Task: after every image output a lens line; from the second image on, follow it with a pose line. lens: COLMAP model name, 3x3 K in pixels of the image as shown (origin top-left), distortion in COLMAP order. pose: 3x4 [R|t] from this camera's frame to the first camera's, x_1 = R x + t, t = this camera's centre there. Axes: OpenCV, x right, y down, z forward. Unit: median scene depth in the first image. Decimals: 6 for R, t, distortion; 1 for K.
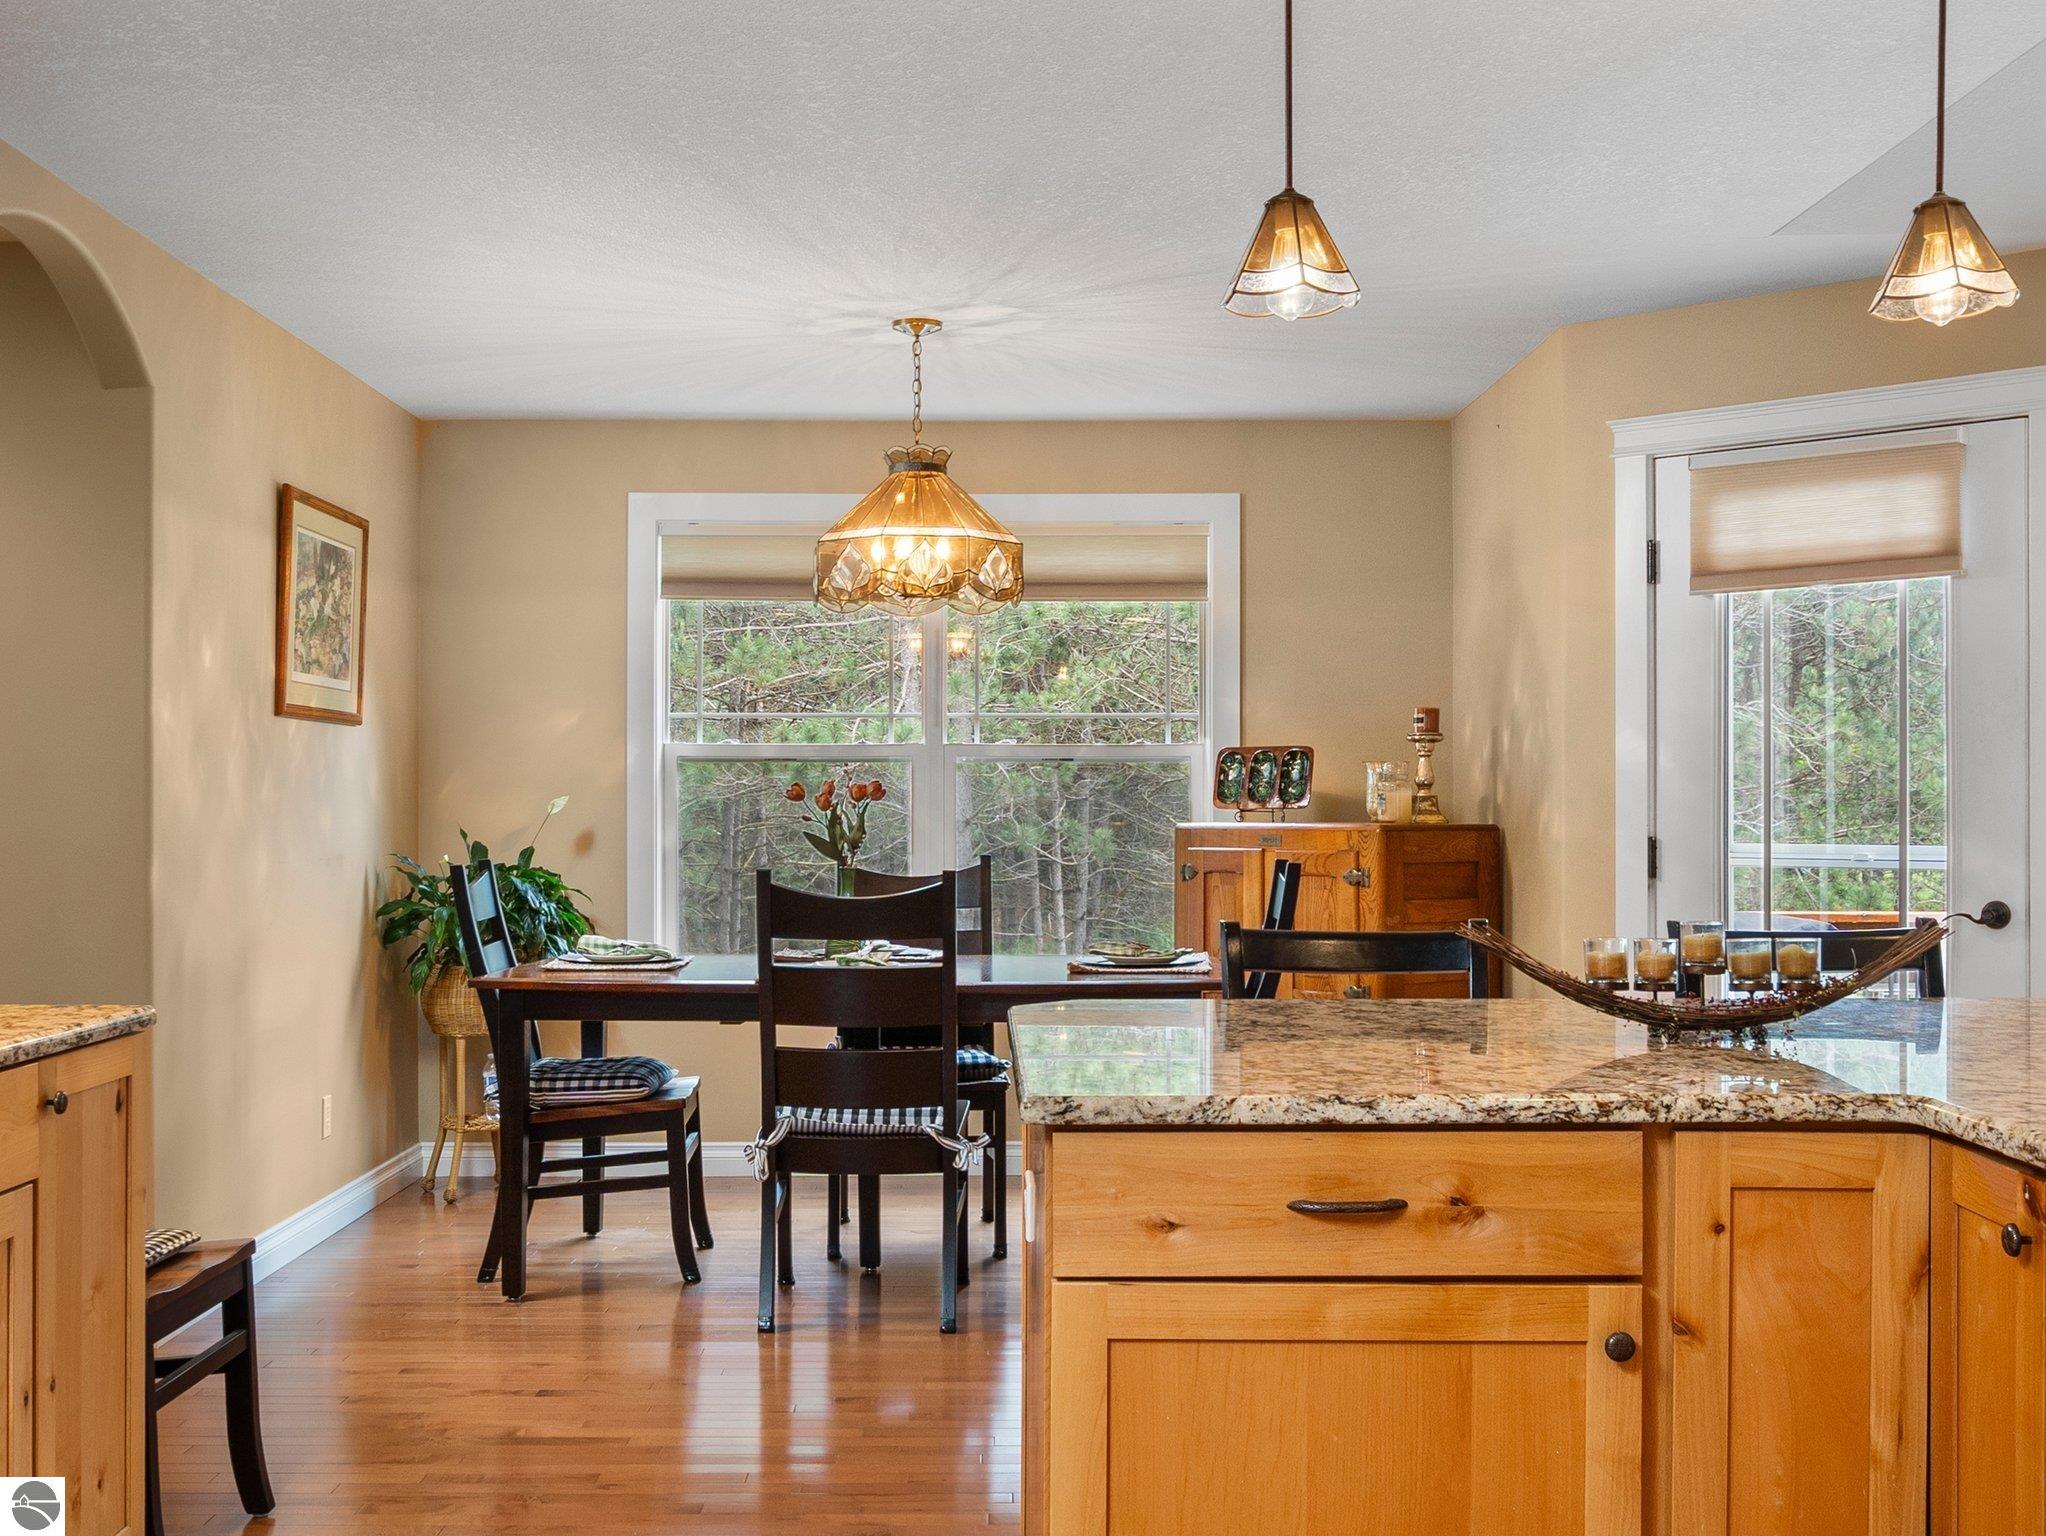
lens RADIAL K [[2200.4, 0, 1006.8], [0, 2200.4, 772.1], [0, 0, 1]] dist [0.003586, 0.000000]
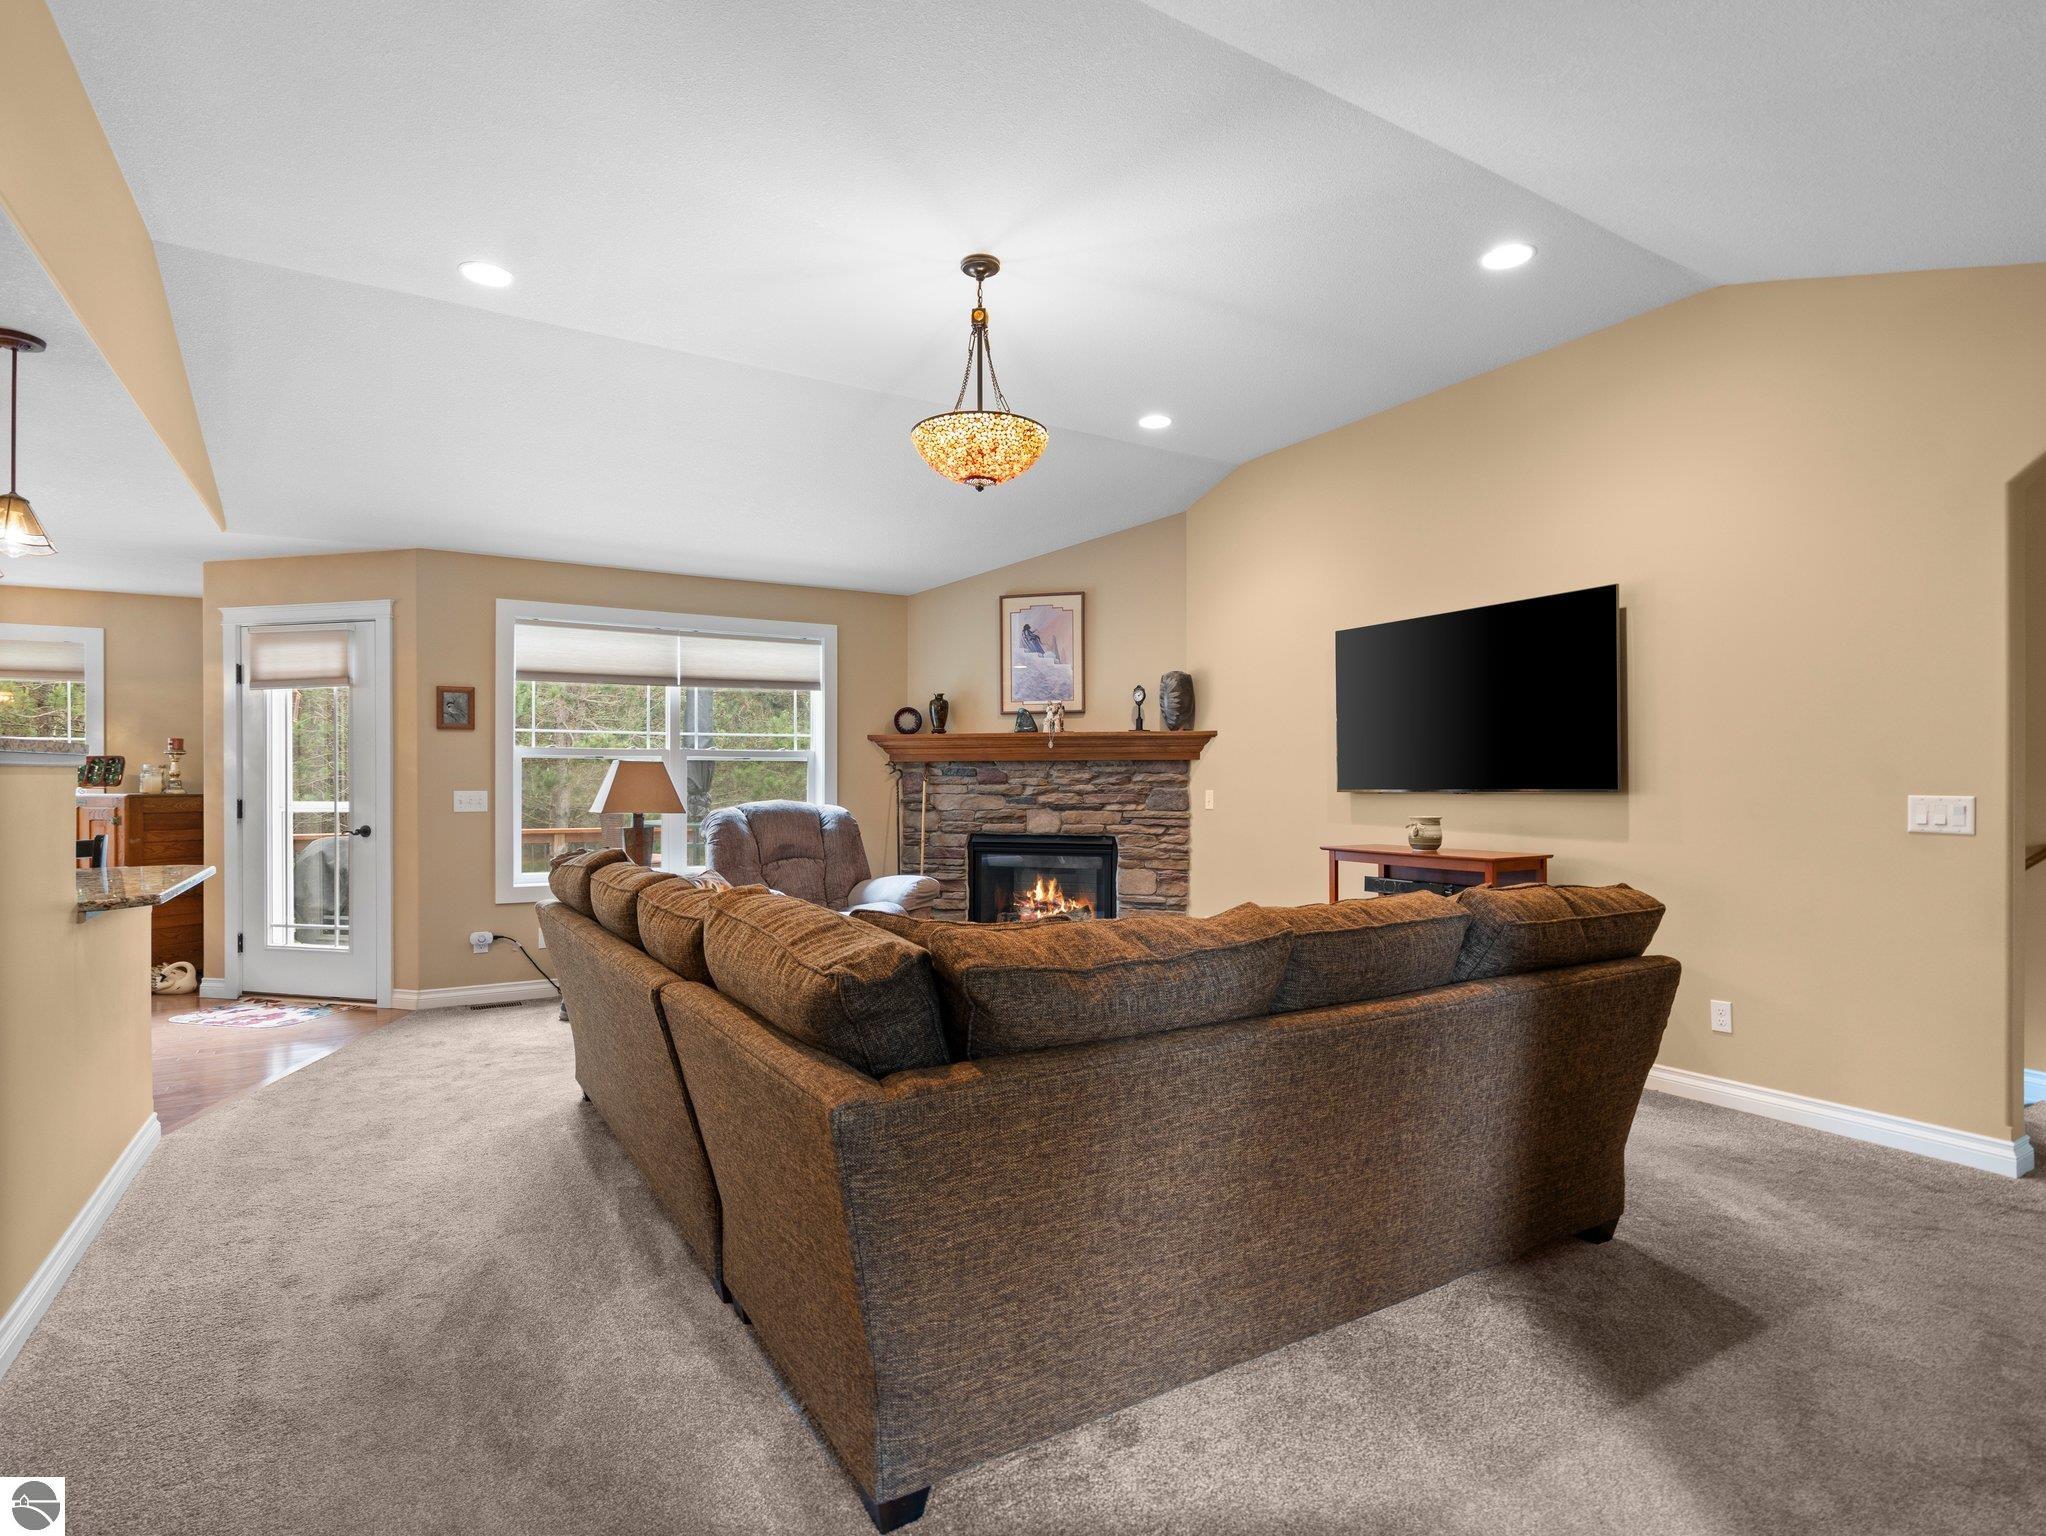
lens RADIAL K [[1049.5, 0, 1011.2], [0, 1049.5, 778.4], [0, 0, 1]] dist [-0.003294, 0.004288]
pose [[0.872361, -0.000002, 0.488862, 0.643958], [-0.004742, 0.999953, 0.008466, -0.005637], [-0.488839, -0.009703, 0.872320, -0.407127]]
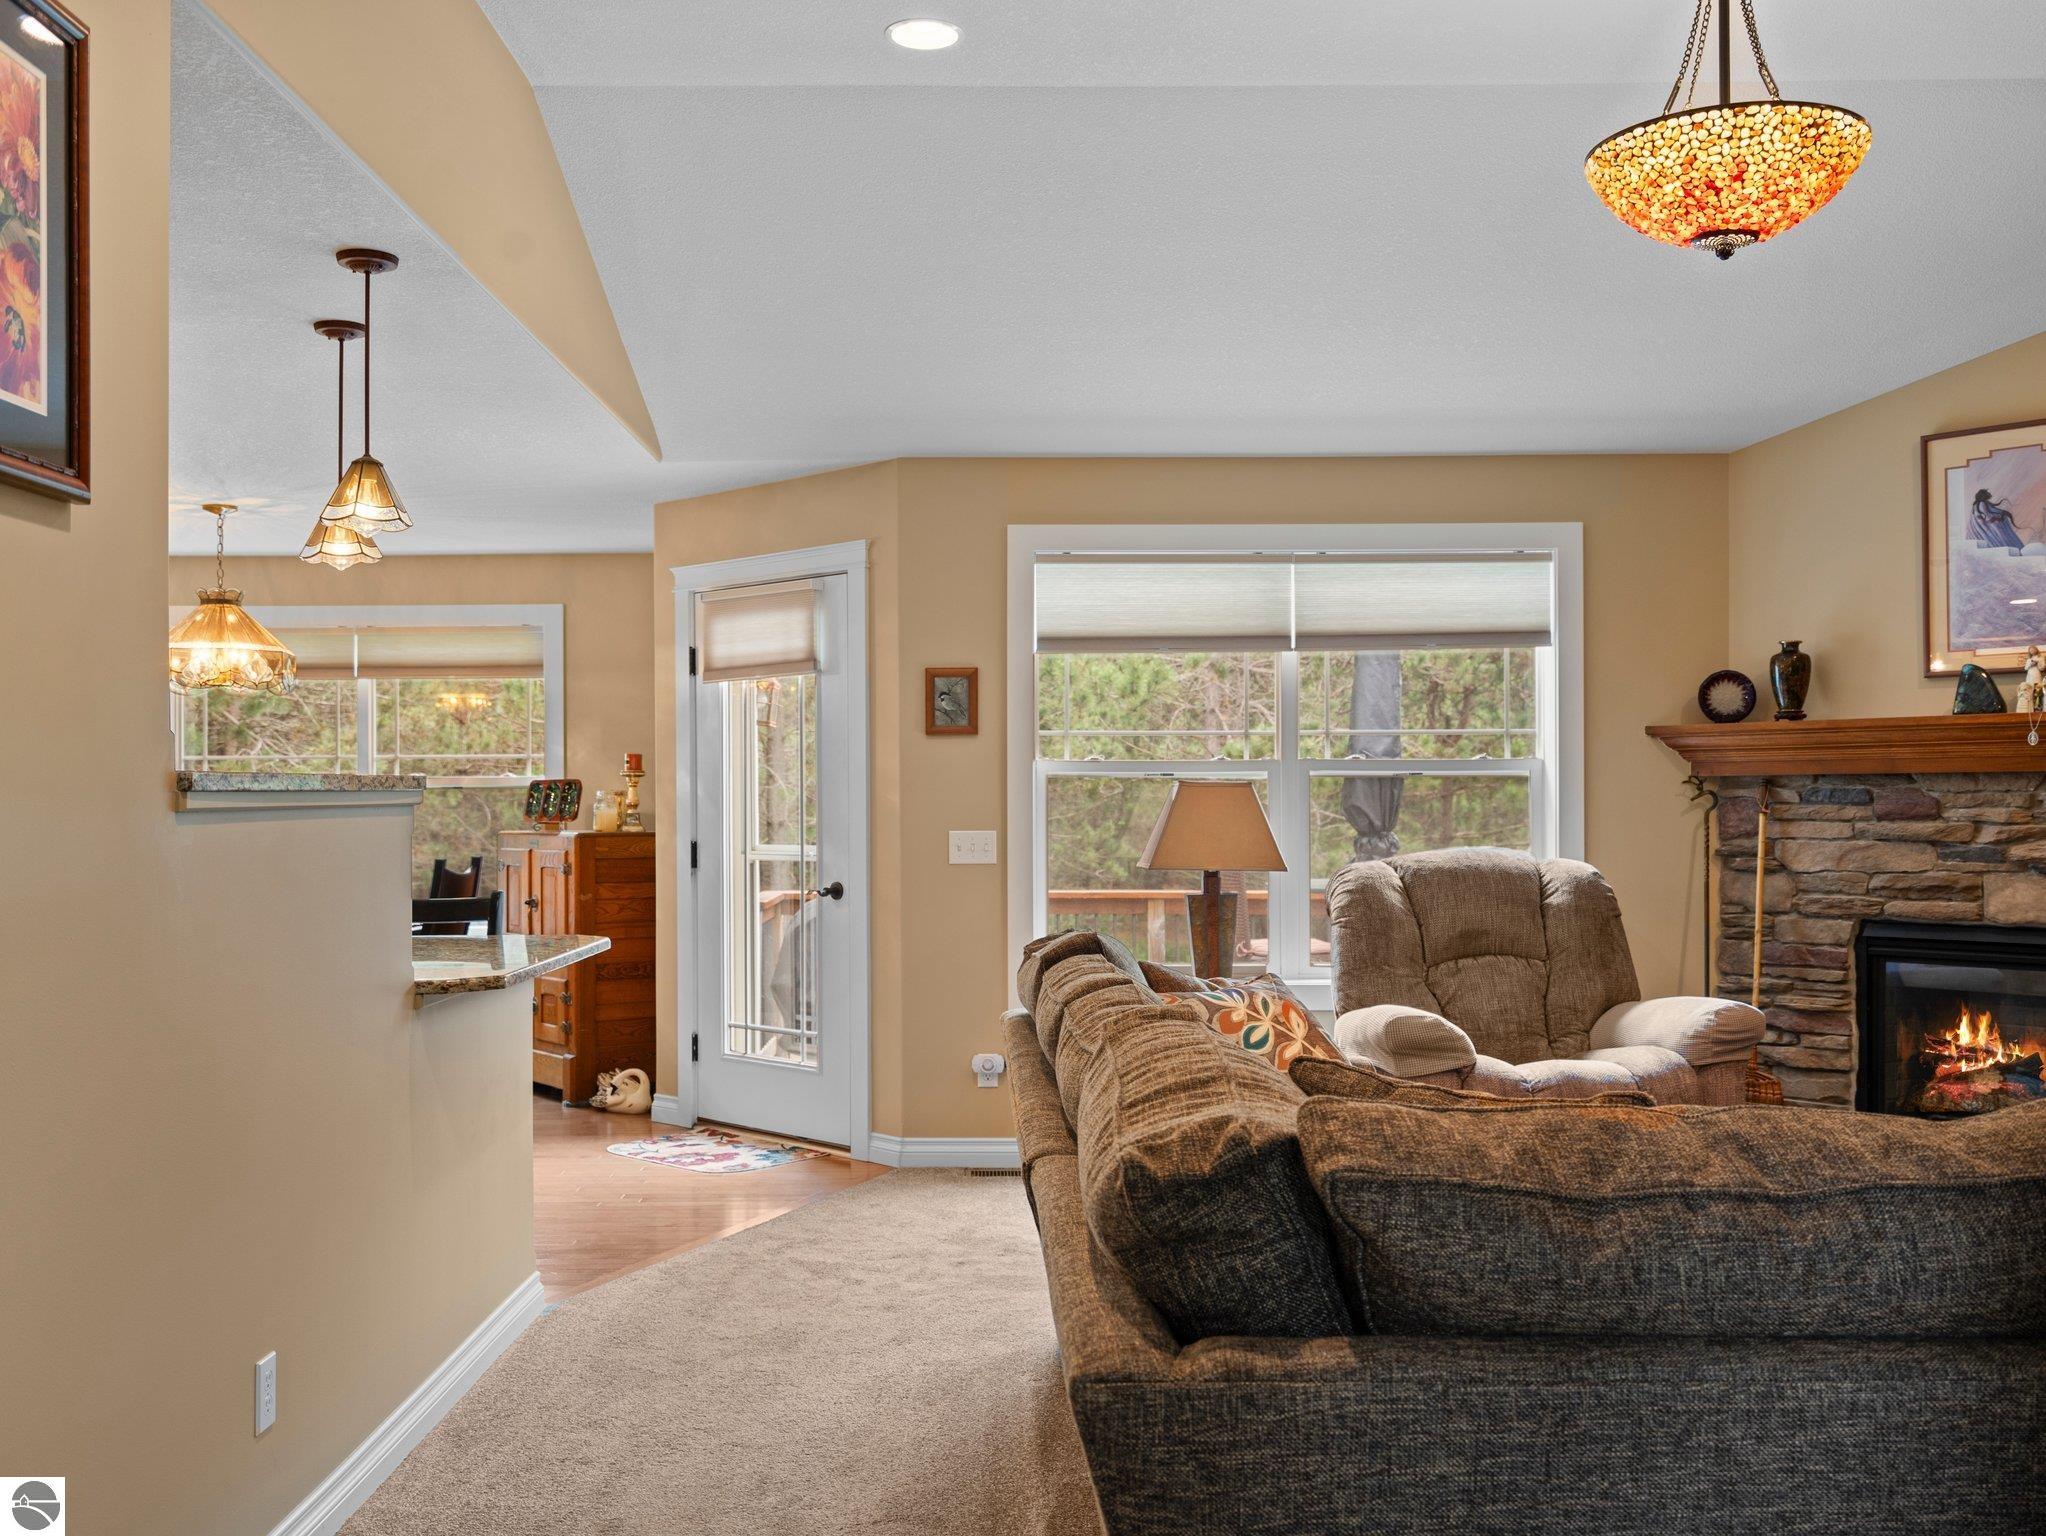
lens RADIAL K [[1936.9, 0, 997.3], [0, 1936.9, 789.6], [0, 0, 1]] dist [0.012652, 0.000000]
pose [[0.999530, -0.003738, -0.030421, 0.774927], [0.003862, 0.999985, 0.003991, -0.015498], [0.030406, -0.004106, 0.999529, -0.479198]]
